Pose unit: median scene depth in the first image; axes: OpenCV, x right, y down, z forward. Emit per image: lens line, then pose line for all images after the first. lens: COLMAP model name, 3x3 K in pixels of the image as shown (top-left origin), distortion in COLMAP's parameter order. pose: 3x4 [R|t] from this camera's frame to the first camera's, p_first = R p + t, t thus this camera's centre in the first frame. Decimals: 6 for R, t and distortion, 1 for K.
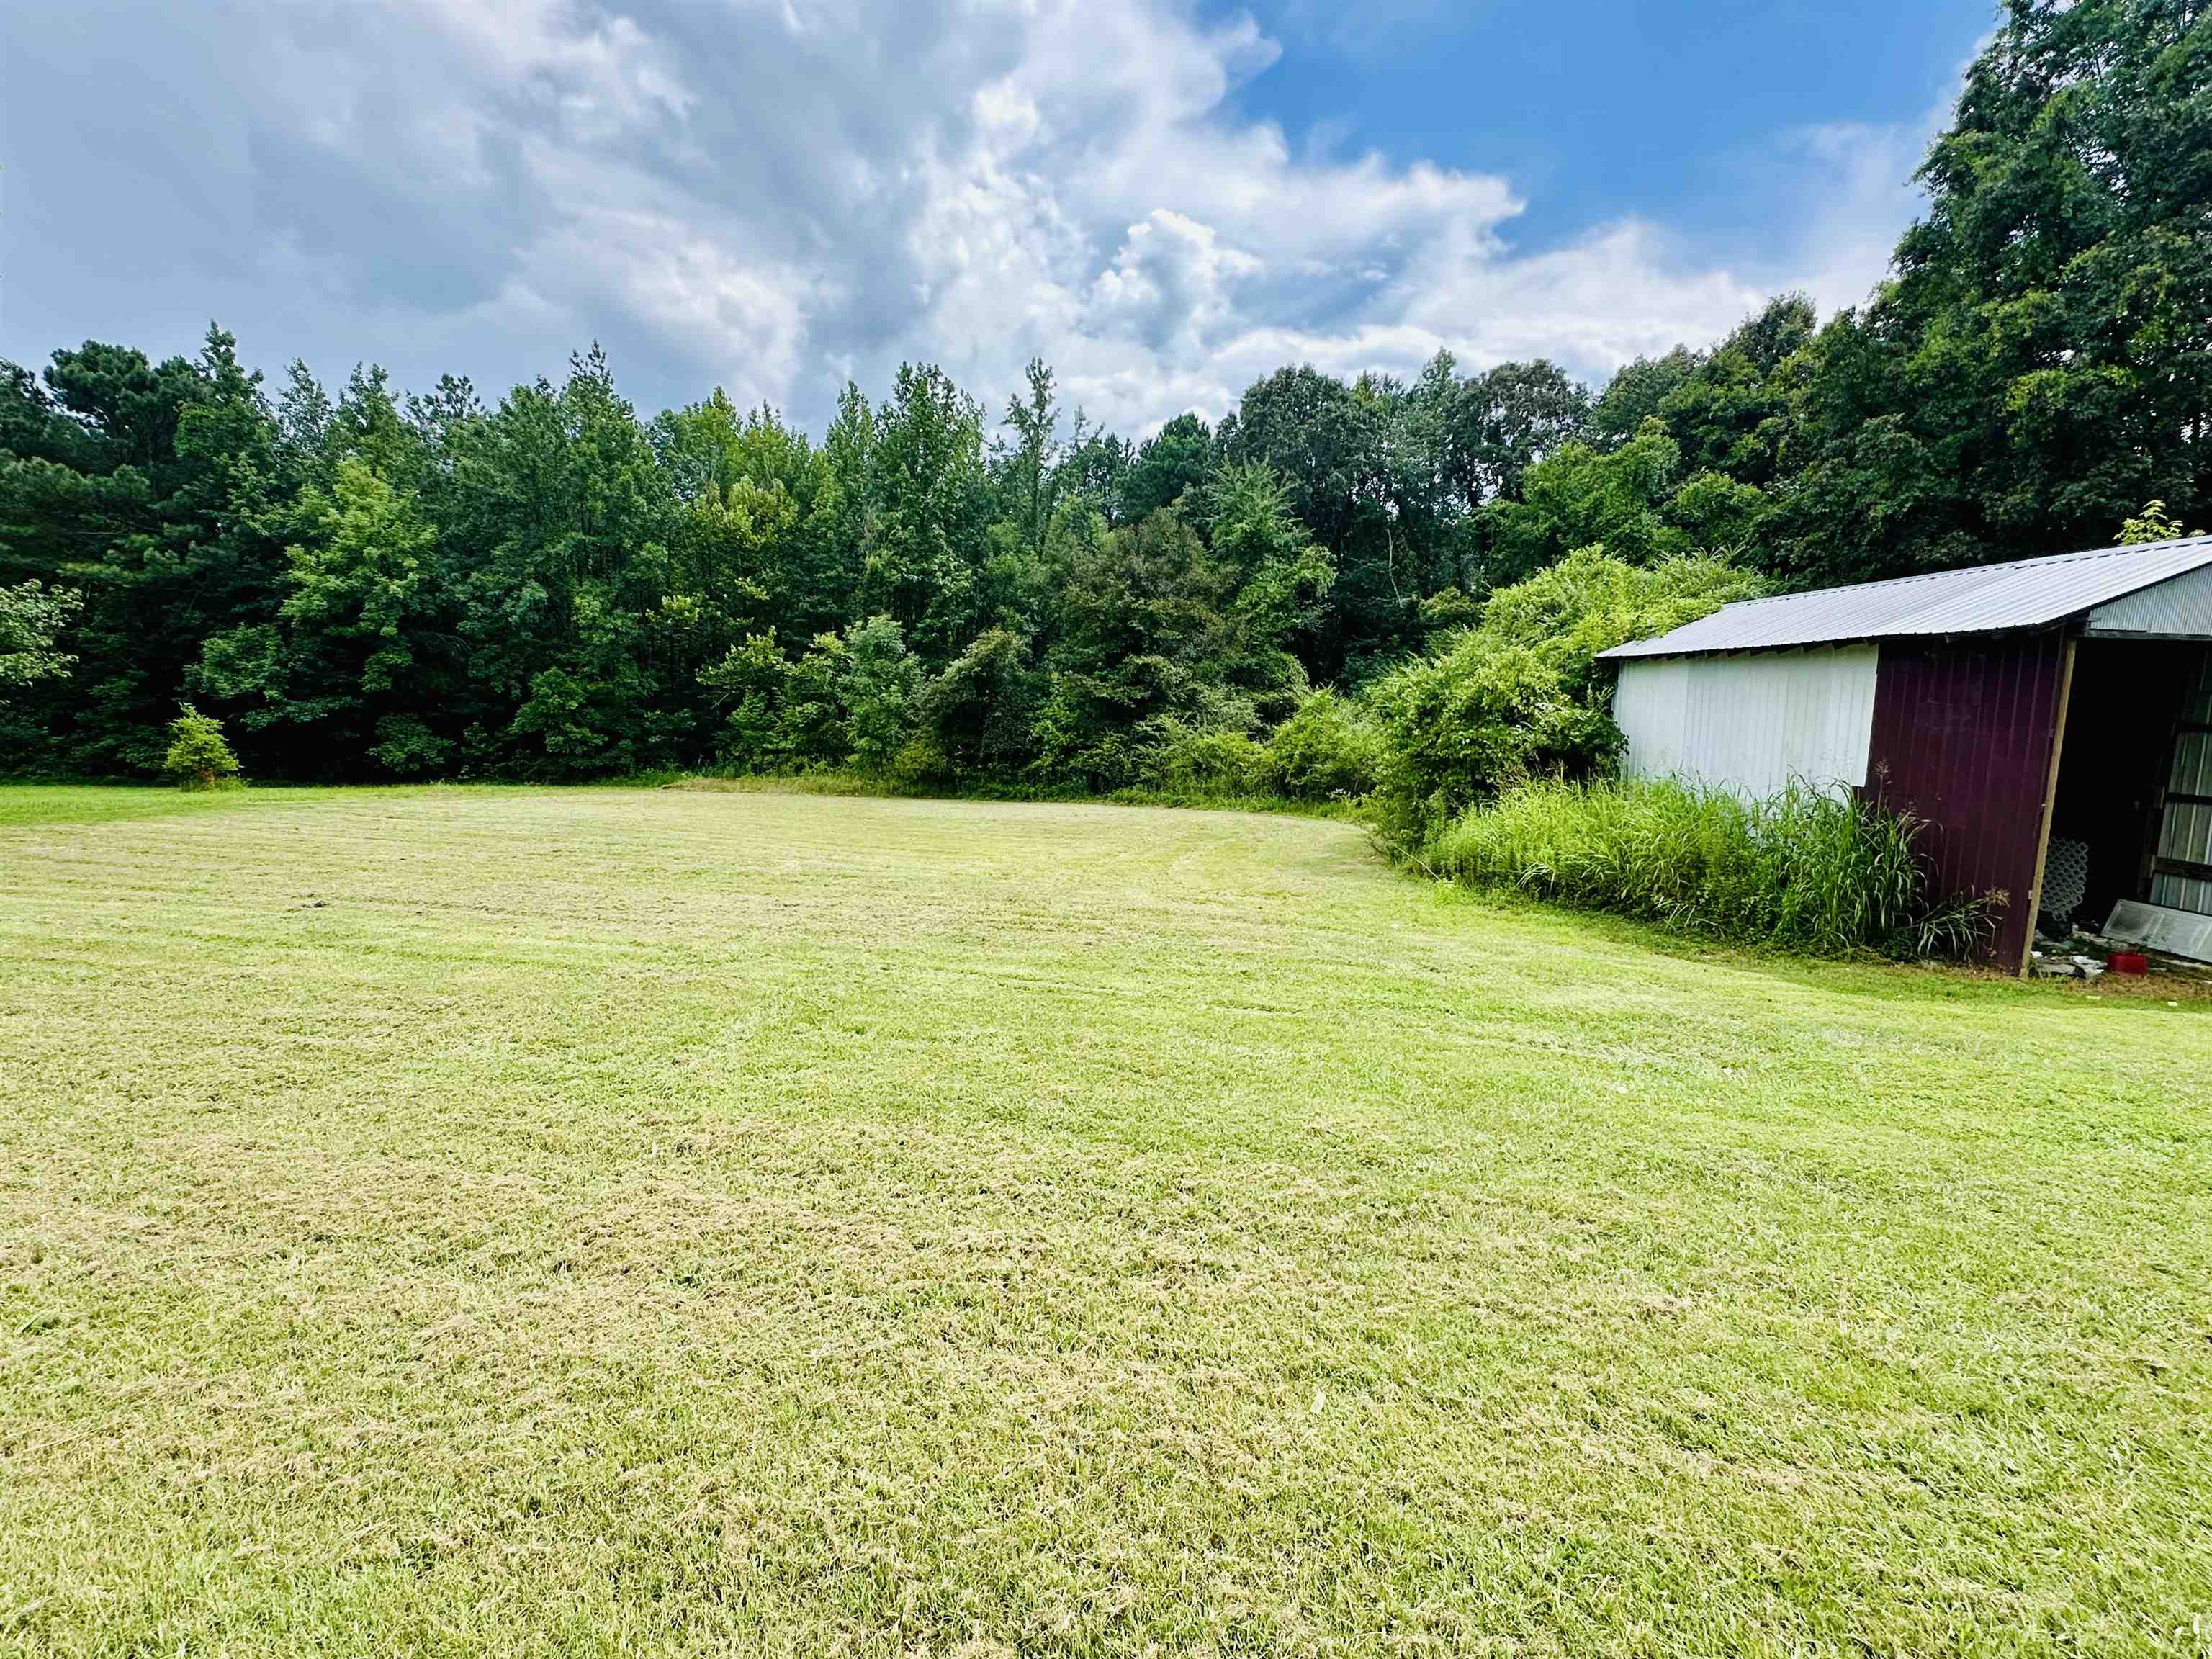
lens RADIAL K [[1039.8, 0, 1110.3], [0, 1039.8, 835.7], [0, 0, 1]] dist [-0.001810, -0.000647]
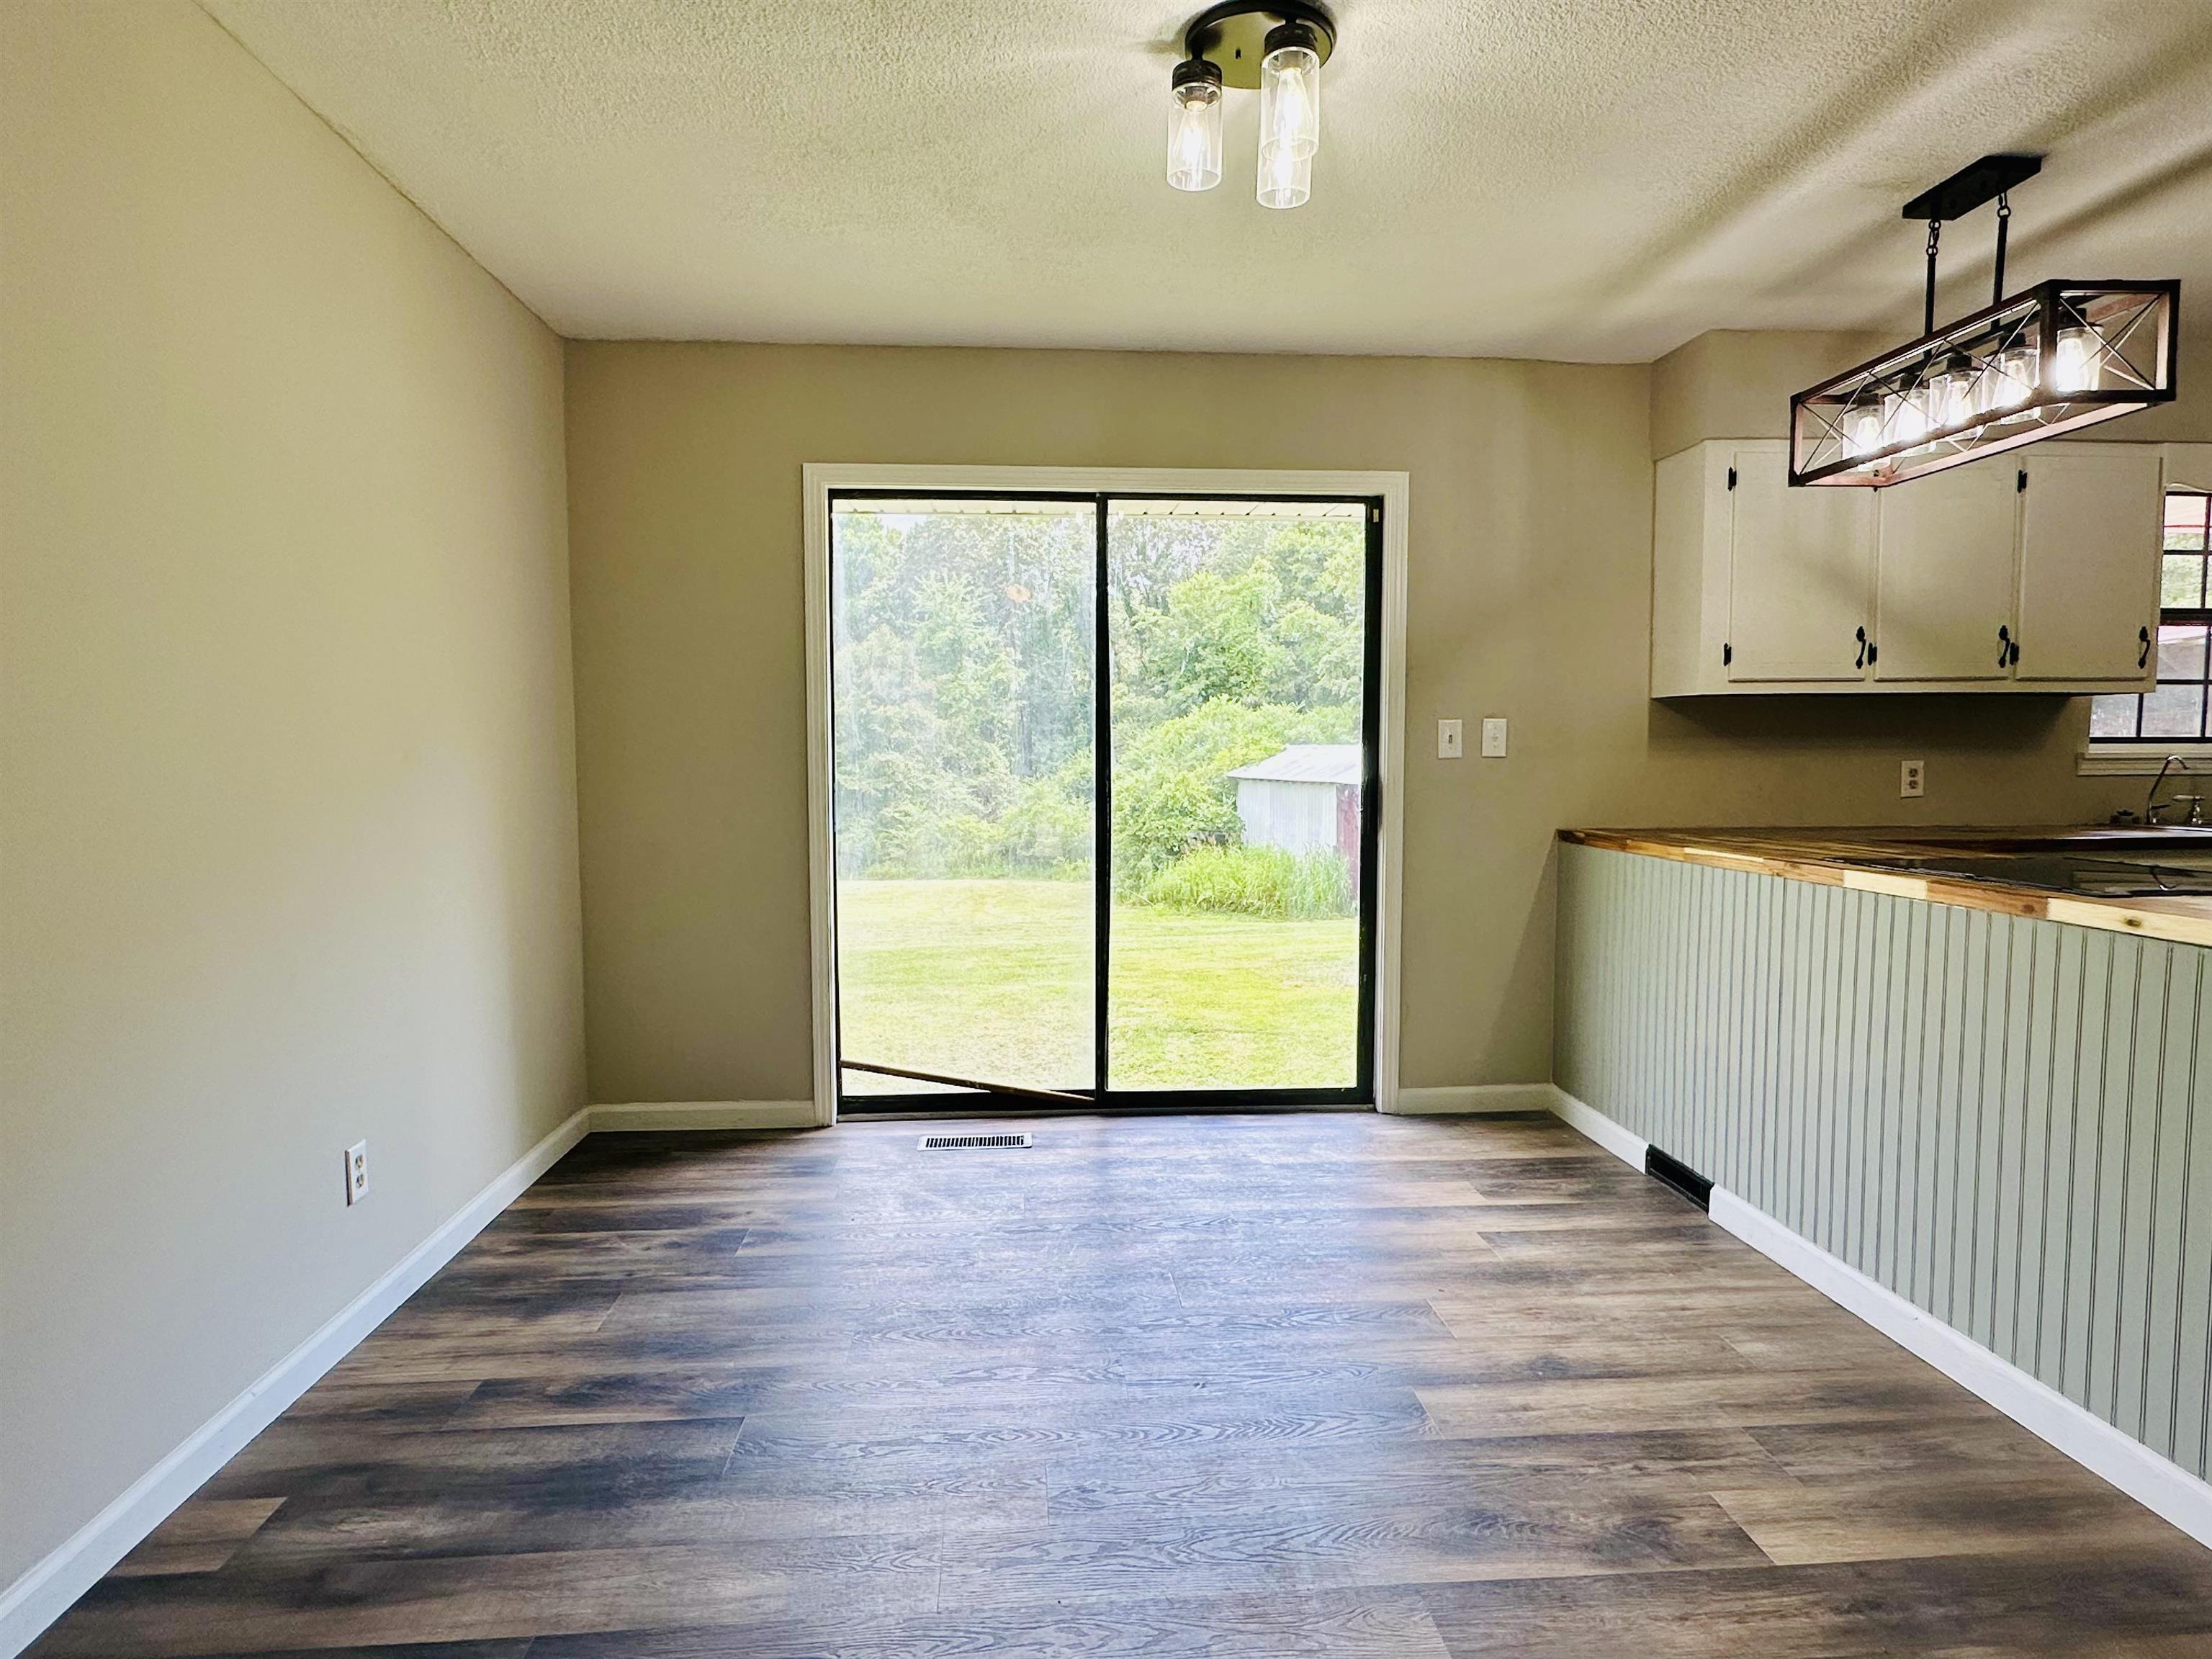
lens RADIAL K [[1269.6, 0, 1098.8], [0, 1269.6, 845.8], [0, 0, 1]] dist [-0.003482, 0.000322]
pose [[0.949054, -0.046475, 0.311668, -0.260823], [0.063654, 0.996949, -0.045169, 0.018591], [-0.308618, 0.062707, 0.949117, -0.609551]]
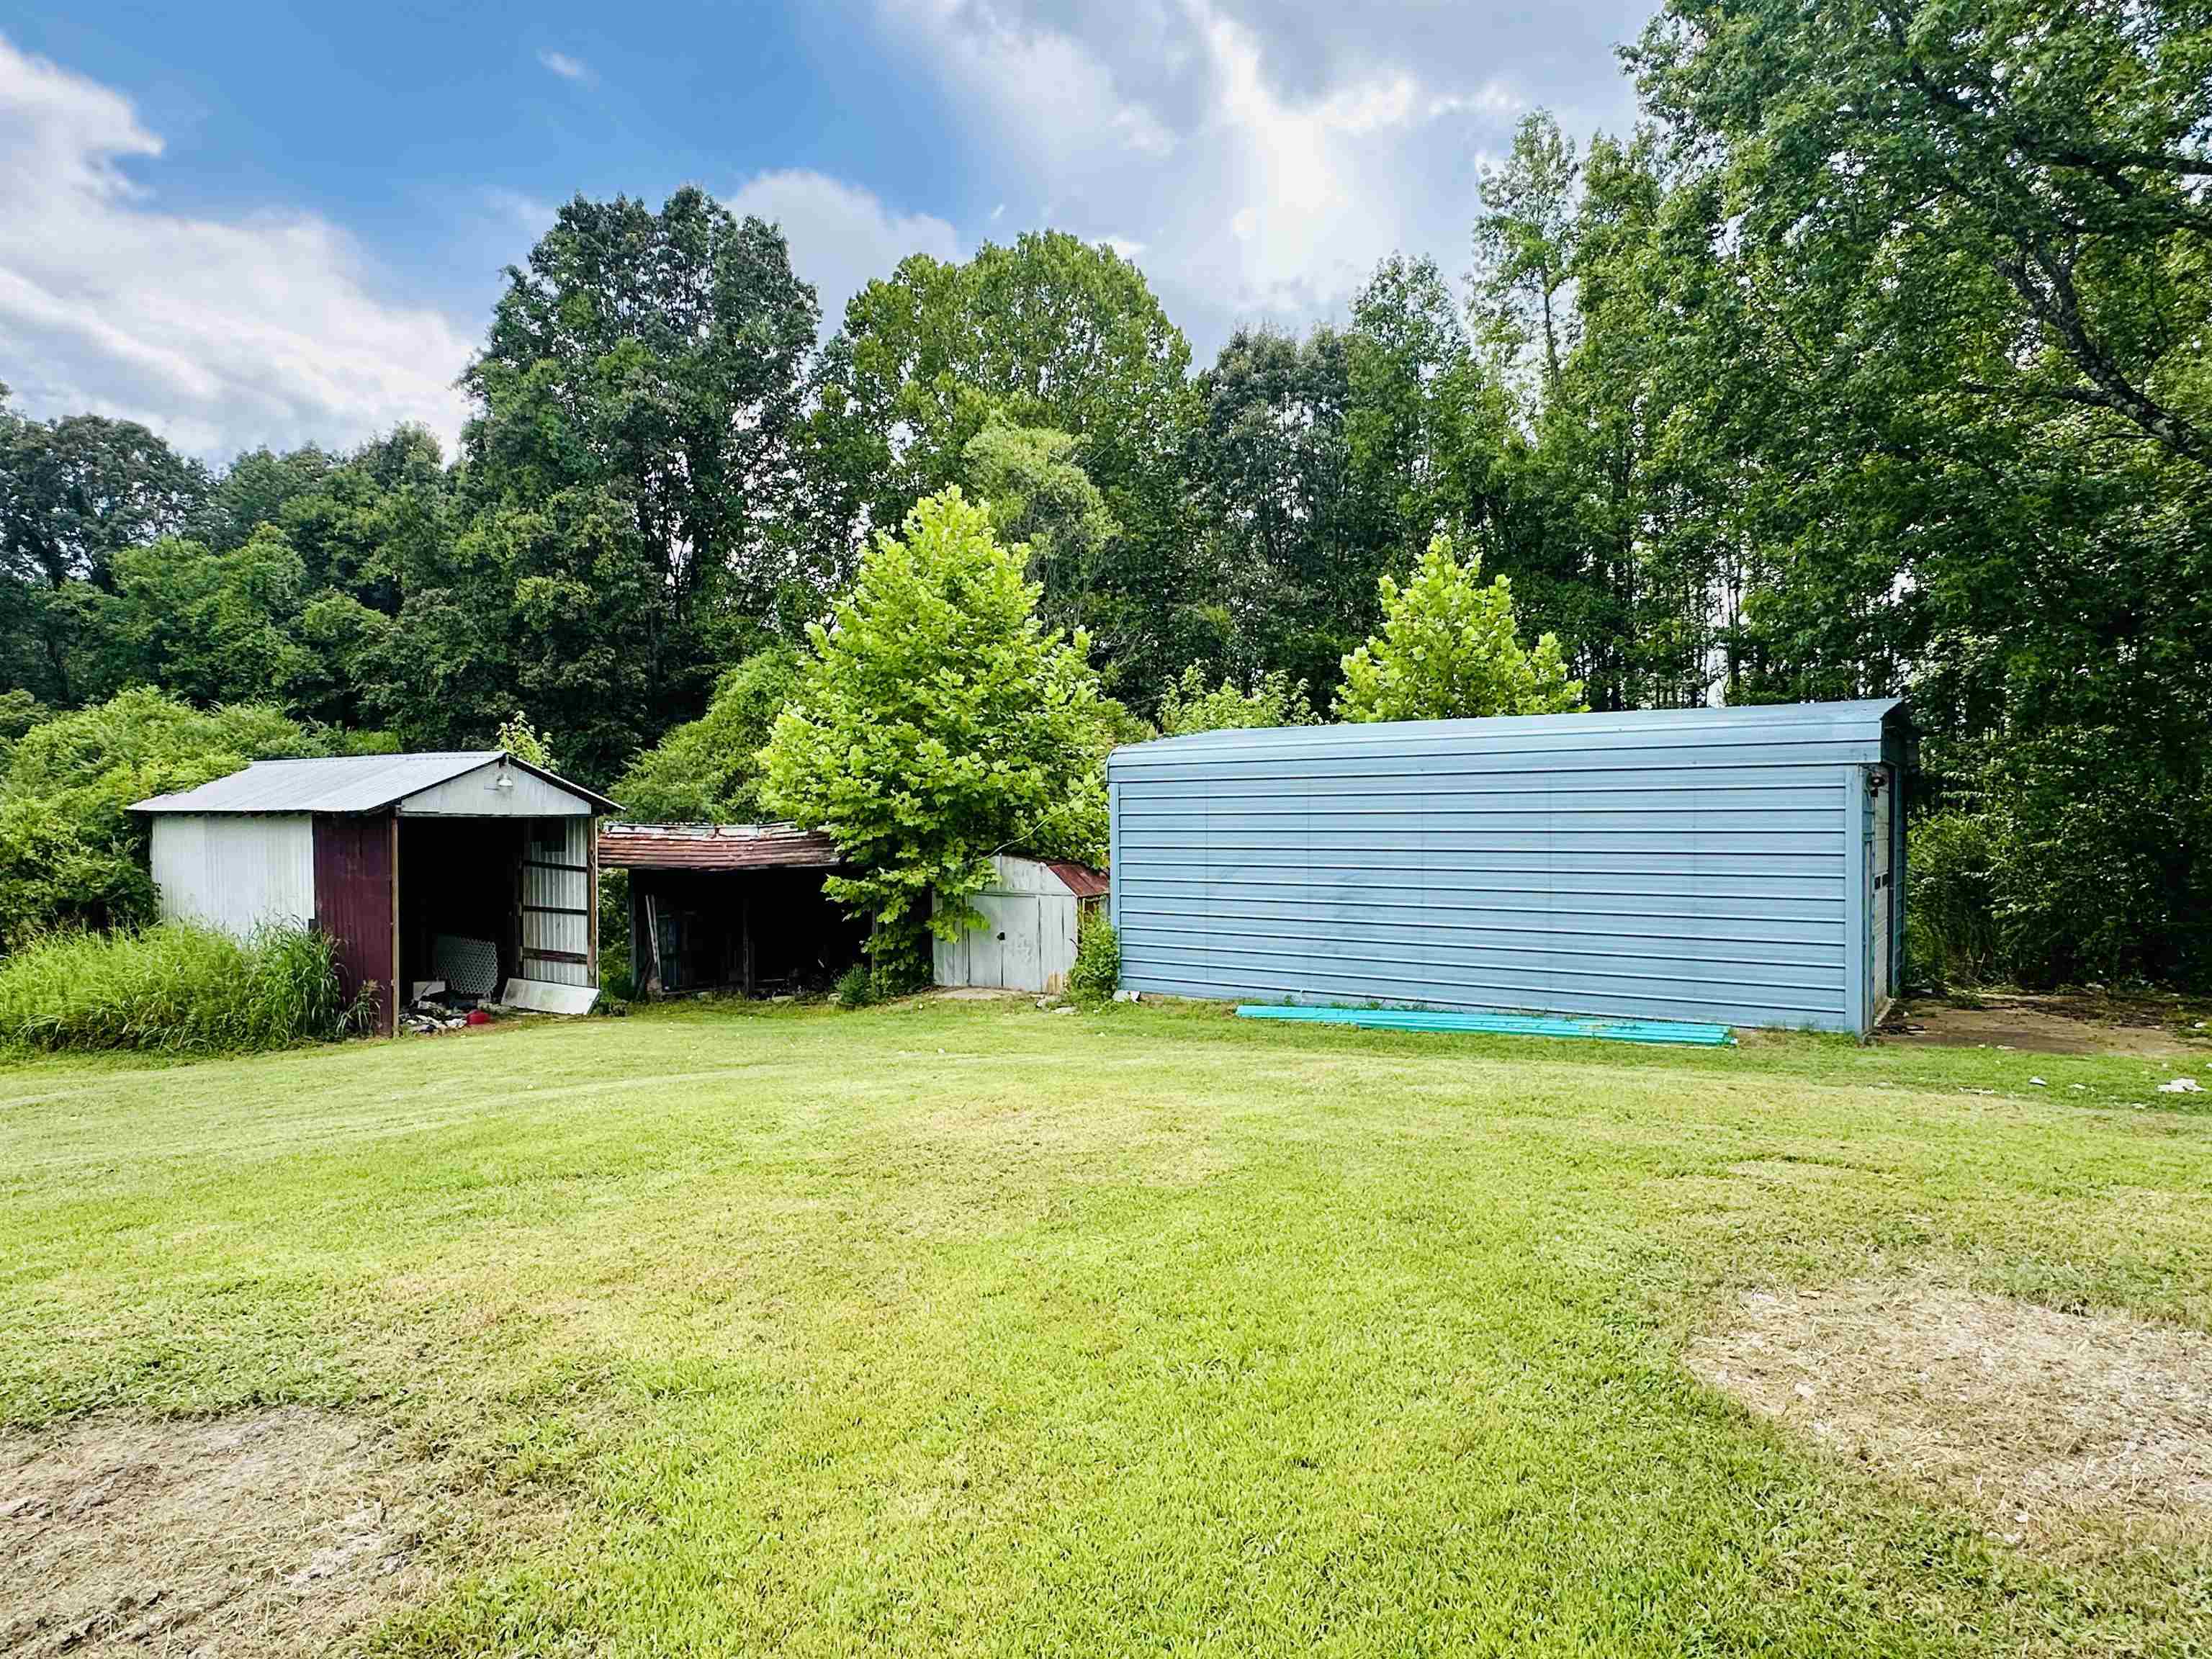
lens RADIAL K [[1286.4, 0, 1100.4], [0, 1286.4, 843.2], [0, 0, 1]] dist [-0.000979, 0.002454]
pose [[0.562772, -0.037439, 0.825764, -0.028130], [0.120980, 0.991947, -0.037476, 0.016928], [-0.817711, 0.120992, 0.562769, -0.318640]]
